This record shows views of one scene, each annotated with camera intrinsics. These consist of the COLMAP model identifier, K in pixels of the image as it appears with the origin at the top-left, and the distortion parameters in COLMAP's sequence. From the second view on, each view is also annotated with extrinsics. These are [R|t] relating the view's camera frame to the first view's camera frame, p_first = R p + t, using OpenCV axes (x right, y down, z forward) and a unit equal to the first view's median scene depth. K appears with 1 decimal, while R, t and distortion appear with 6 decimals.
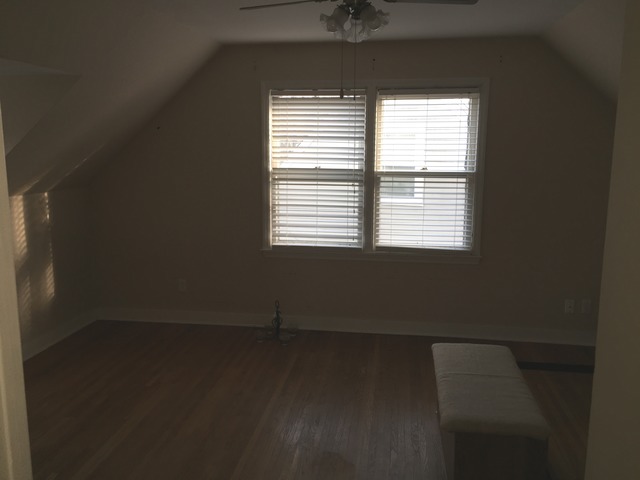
lens RADIAL K [[545.3, 0, 318.0], [0, 545.3, 235.7], [0, 0, 1]] dist [0.086304, -0.138083]
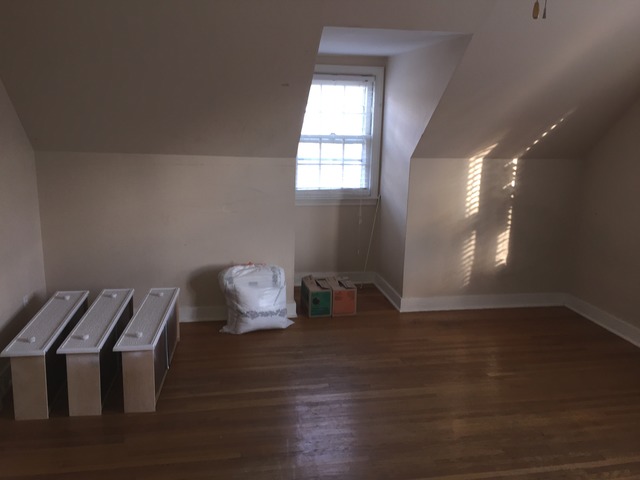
lens RADIAL K [[545.3, 0, 318.0], [0, 545.3, 235.7], [0, 0, 1]] dist [0.086304, -0.138083]
pose [[0.325258, 0.217755, -0.920212, 0.337775], [-0.182861, 0.969241, 0.164723, -0.043180], [0.927777, 0.114694, 0.355072, 0.334503]]
